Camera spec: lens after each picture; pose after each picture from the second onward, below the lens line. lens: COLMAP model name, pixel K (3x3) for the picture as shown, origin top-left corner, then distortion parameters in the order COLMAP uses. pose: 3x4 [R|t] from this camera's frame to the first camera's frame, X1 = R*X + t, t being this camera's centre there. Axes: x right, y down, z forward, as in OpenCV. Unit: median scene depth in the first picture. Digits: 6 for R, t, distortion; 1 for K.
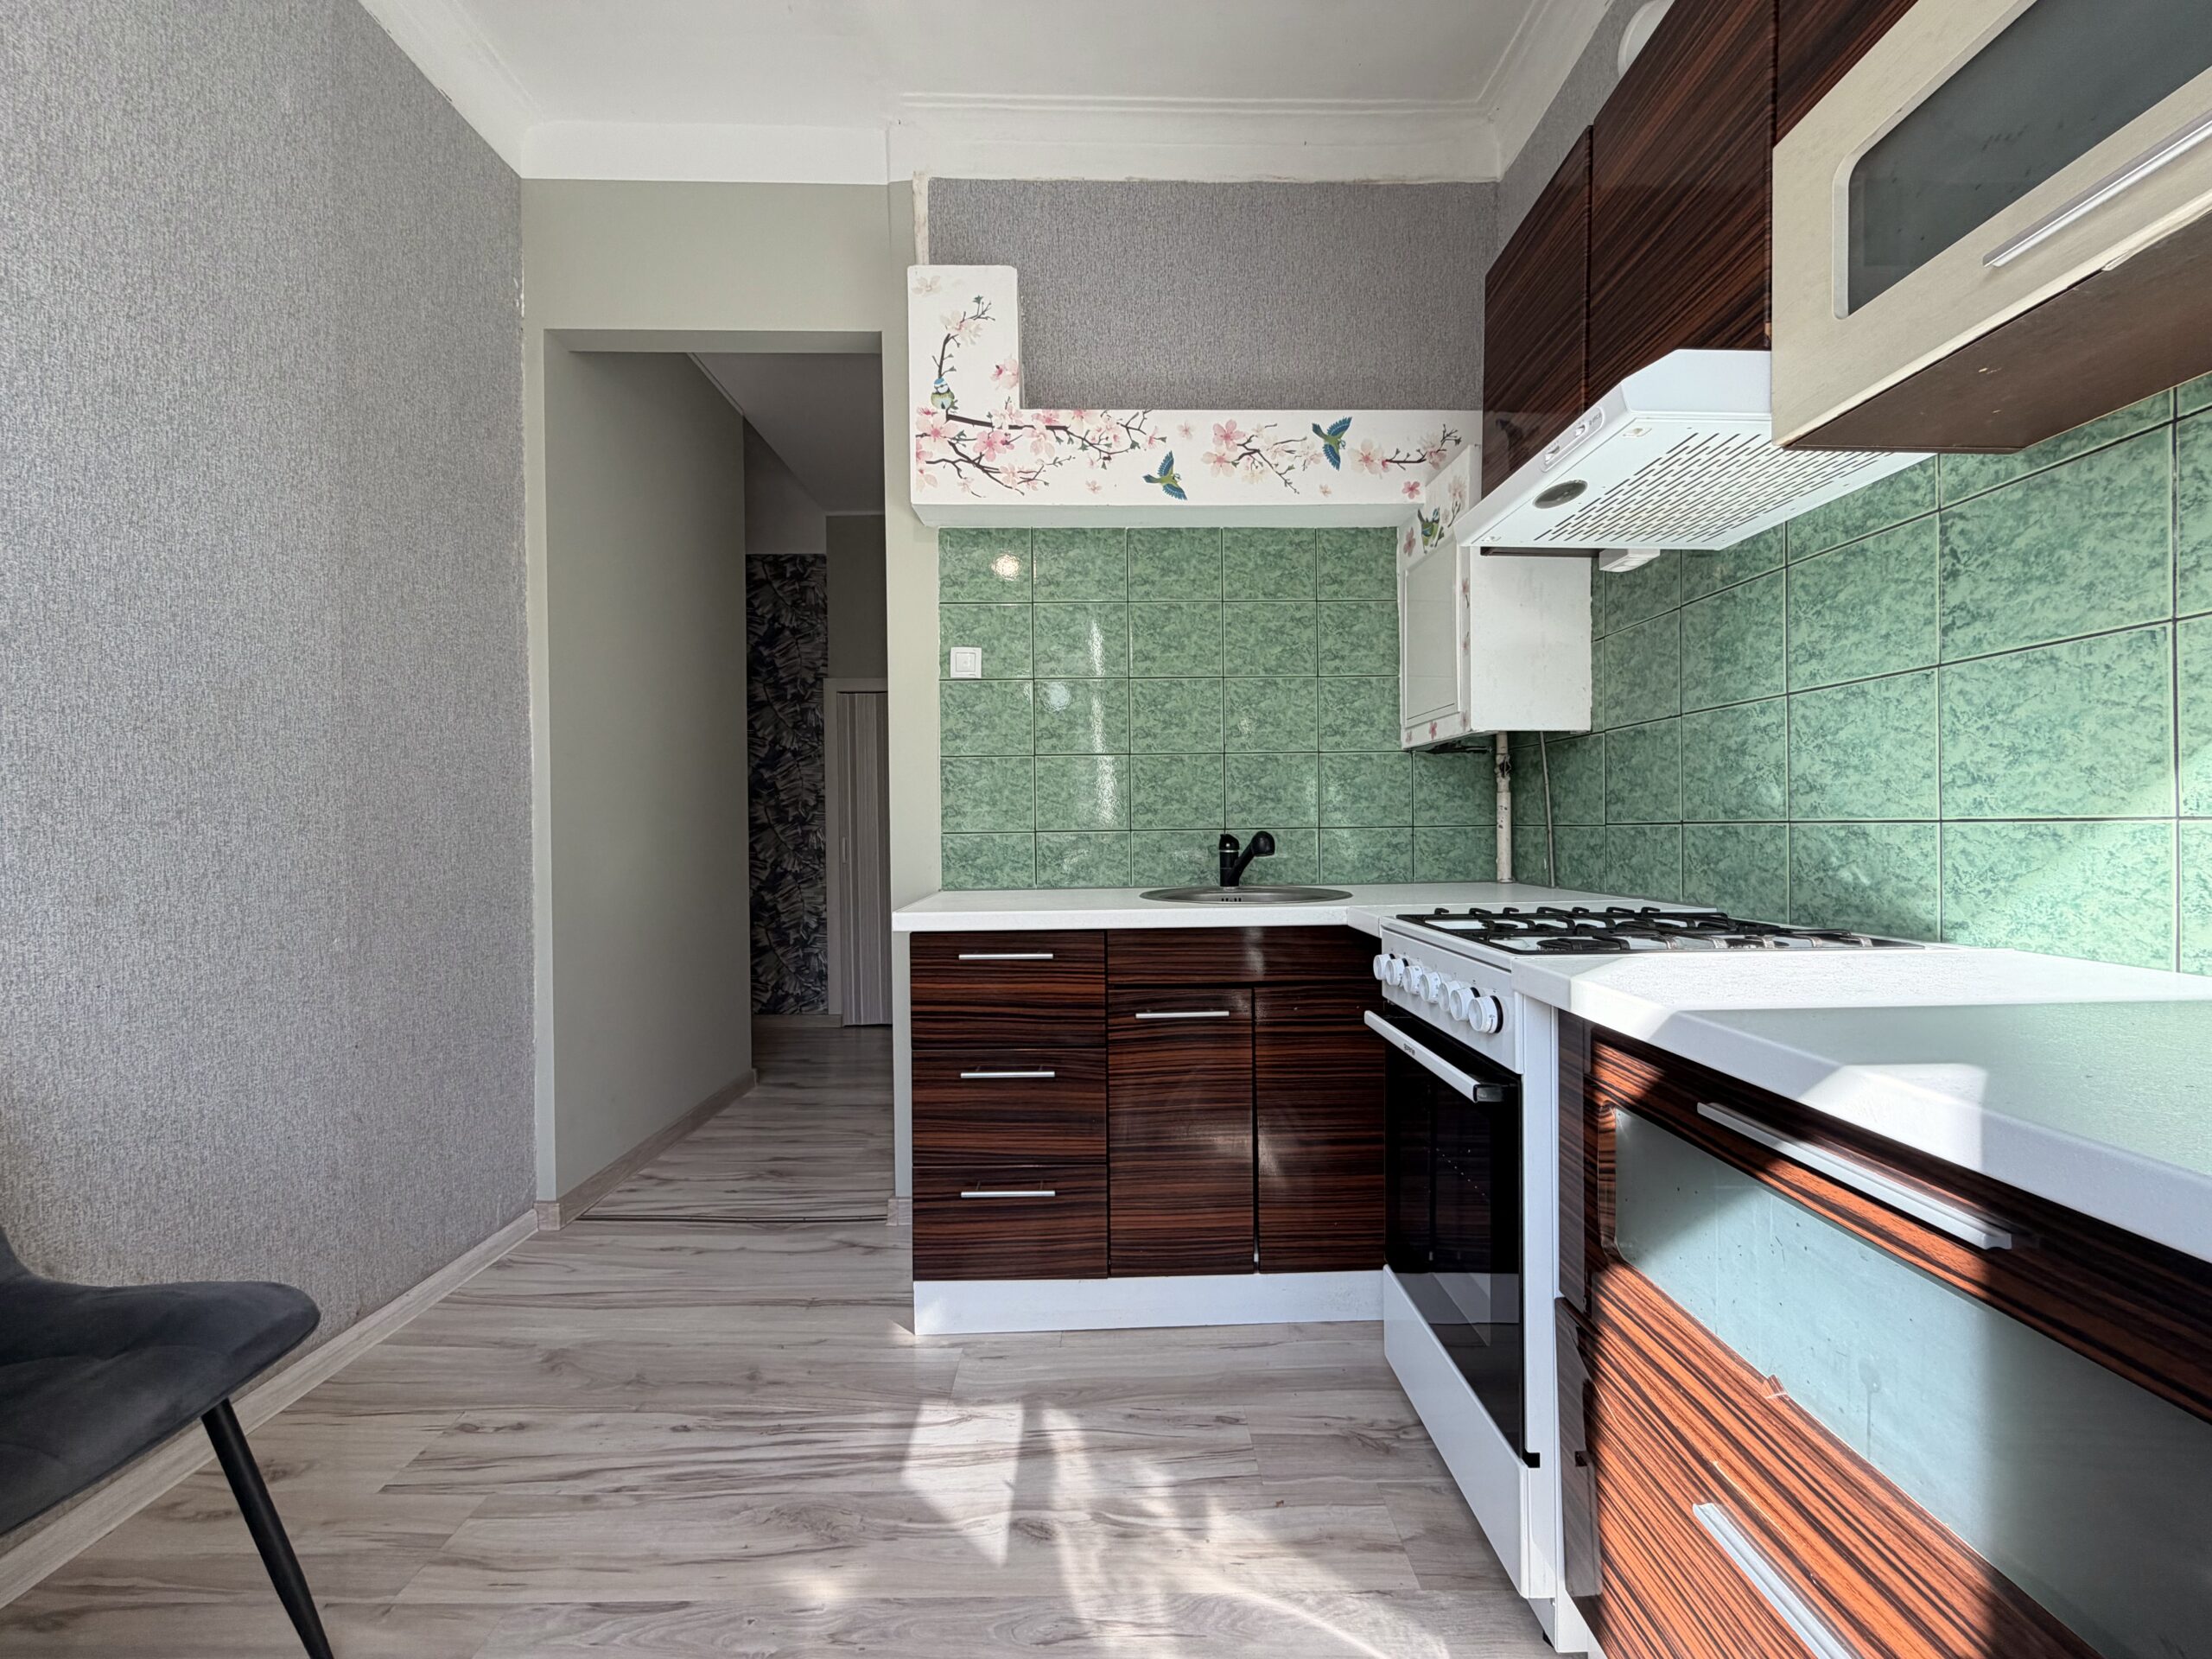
lens RADIAL K [[883.3, 0, 1100.4], [0, 883.3, 830.5], [0, 0, 1]] dist [0.000557, -0.000171]
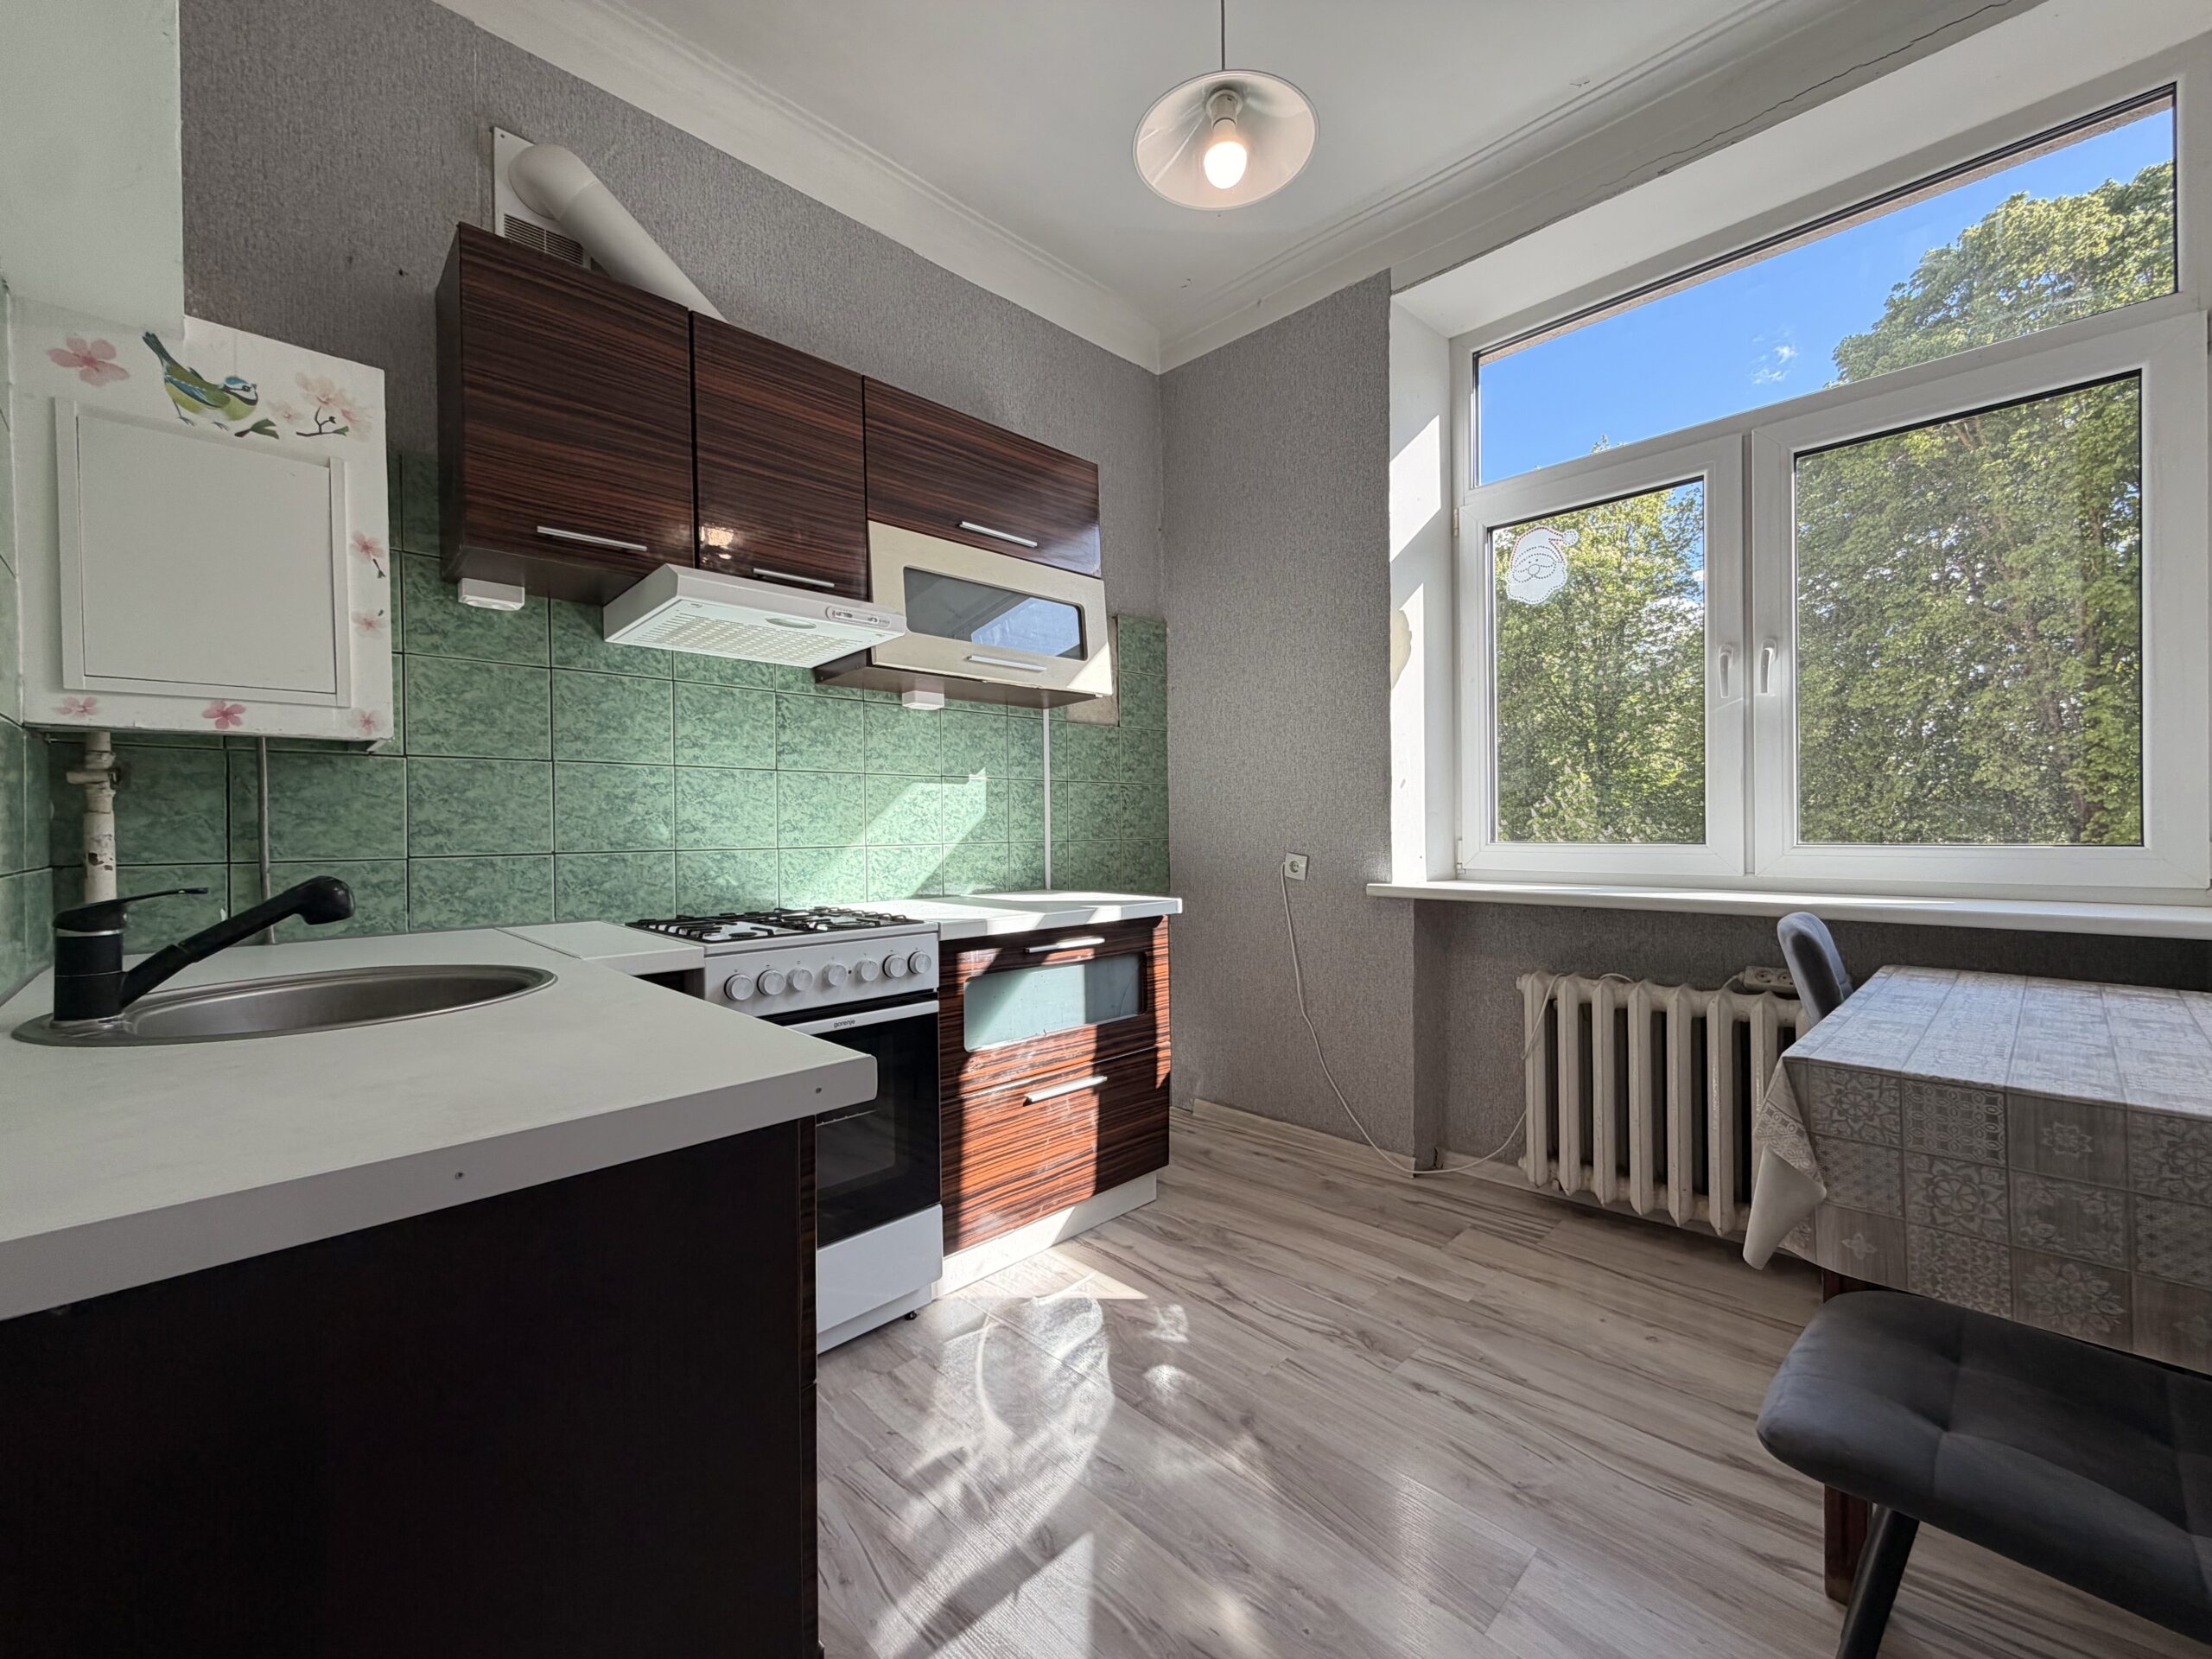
lens RADIAL K [[883.3, 0, 1100.4], [0, 883.3, 830.5], [0, 0, 1]] dist [0.000557, -0.000171]
pose [[-0.692725, 0.025497, 0.720751, -0.857388], [0.025353, 0.999618, -0.010995, -0.009577], [-0.720756, 0.010656, -0.693107, 1.621695]]
